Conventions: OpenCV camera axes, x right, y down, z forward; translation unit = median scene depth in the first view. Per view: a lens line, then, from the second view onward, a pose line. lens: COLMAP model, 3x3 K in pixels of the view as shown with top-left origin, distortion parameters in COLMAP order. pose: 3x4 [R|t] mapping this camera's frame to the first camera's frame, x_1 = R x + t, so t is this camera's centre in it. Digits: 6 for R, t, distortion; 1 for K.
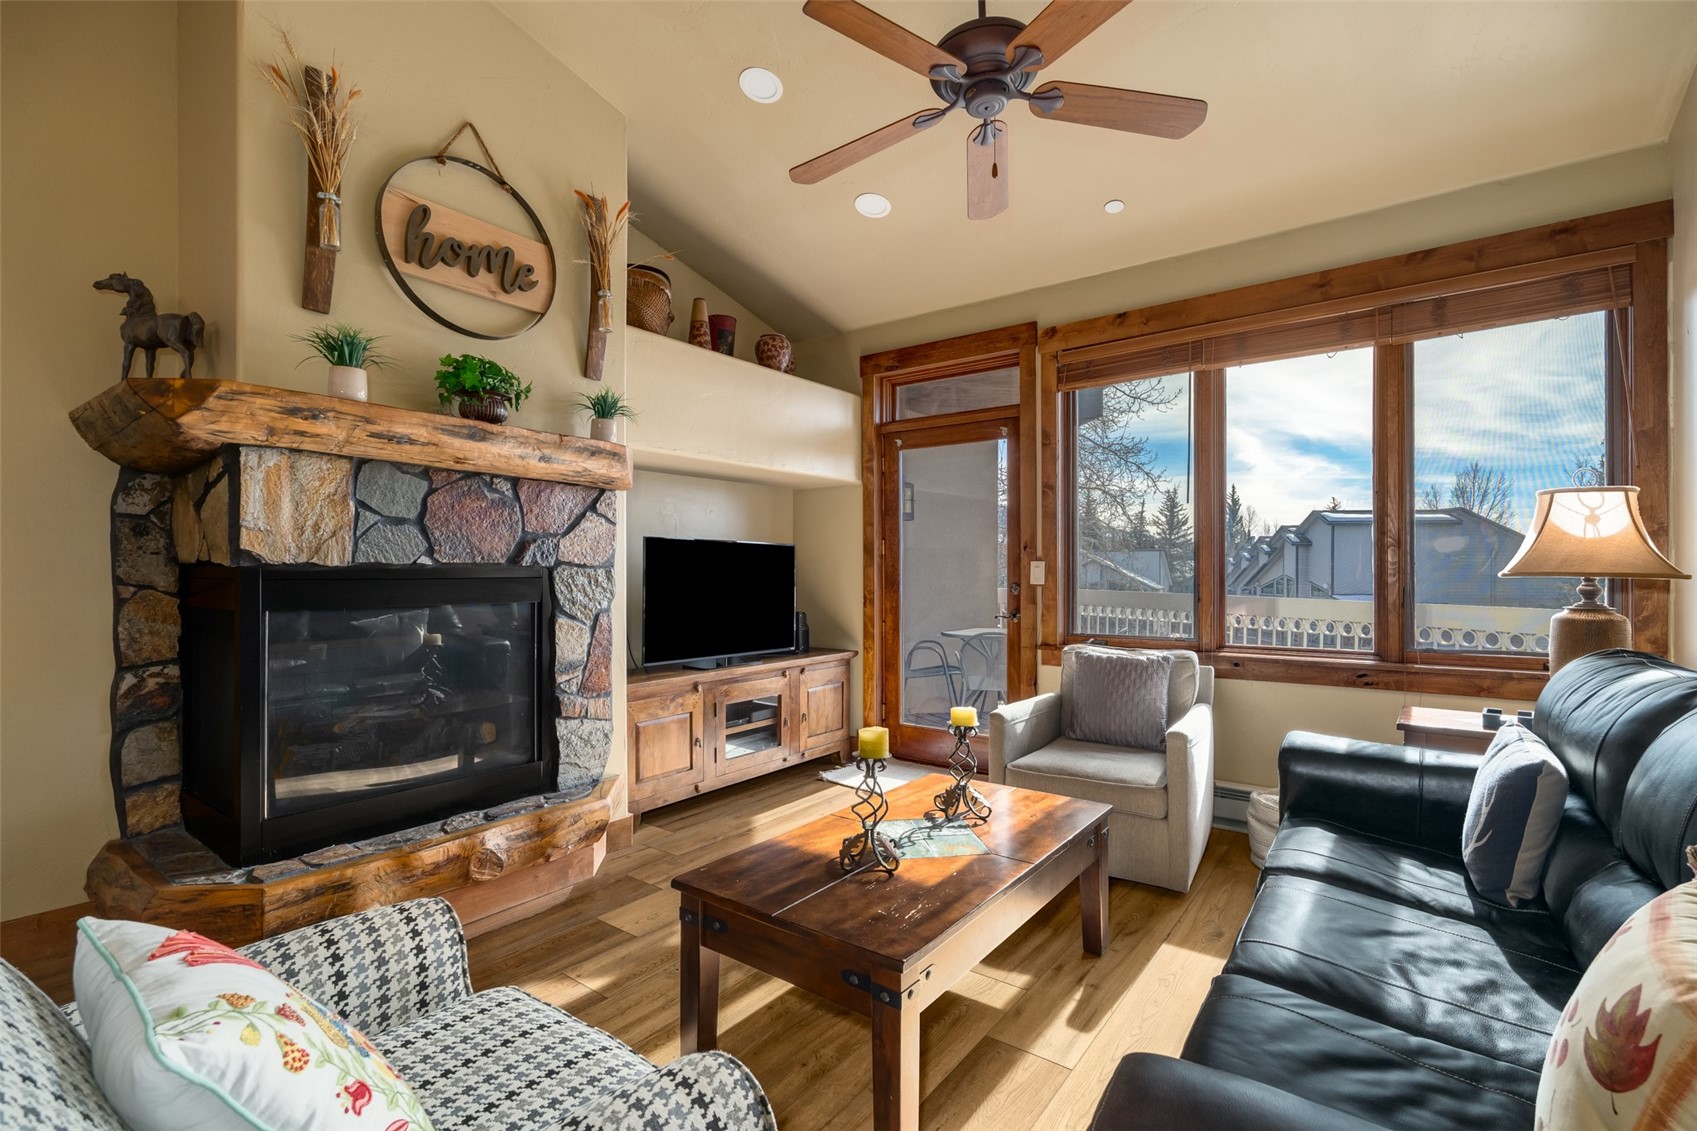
lens RADIAL K [[791.6, 0, 924.5], [0, 791.6, 566.1], [0, 0, 1]] dist [-0.003023, -0.001222]
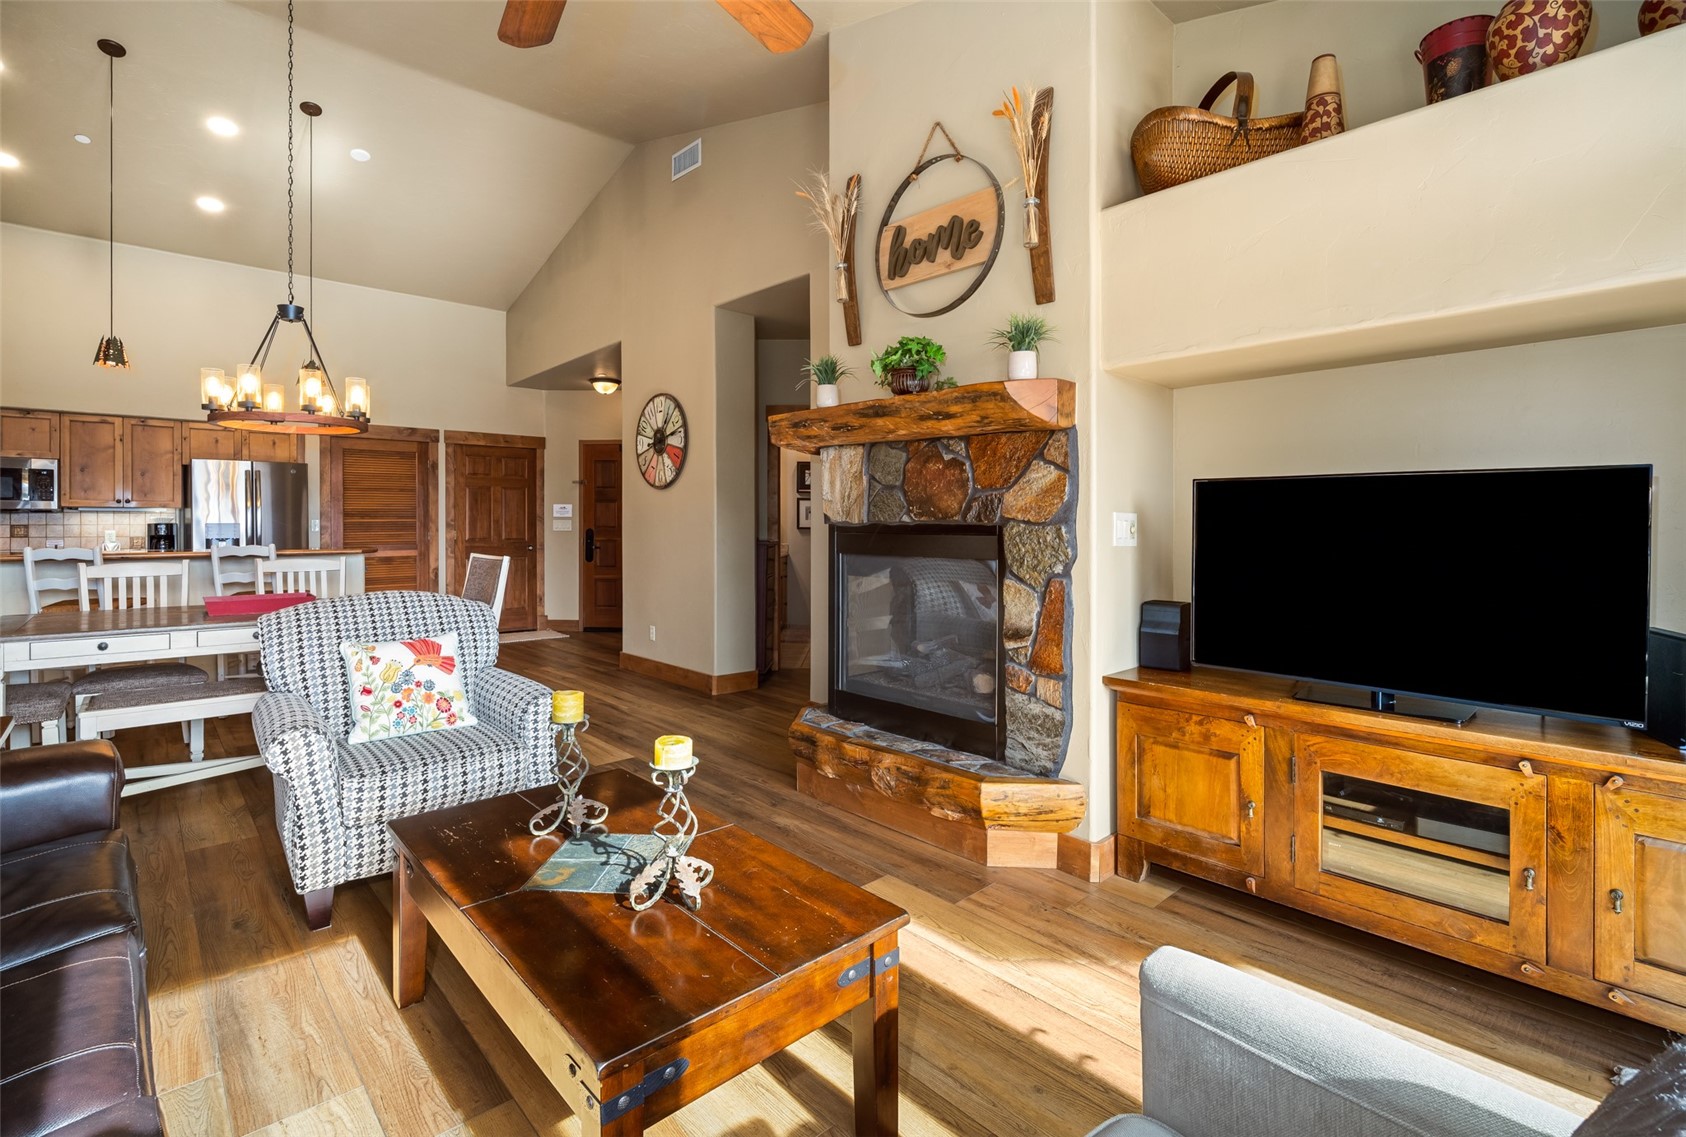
lens RADIAL K [[781.4, 0, 793.7], [0, 781.4, 525.1], [0, 0, 1]] dist [0.009613, 0.000407]
pose [[-0.278555, 0.000888, -0.960420, 0.483895], [0.000900, 0.999999, 0.000663, 0.001863], [0.960420, -0.000679, -0.278556, 1.005855]]
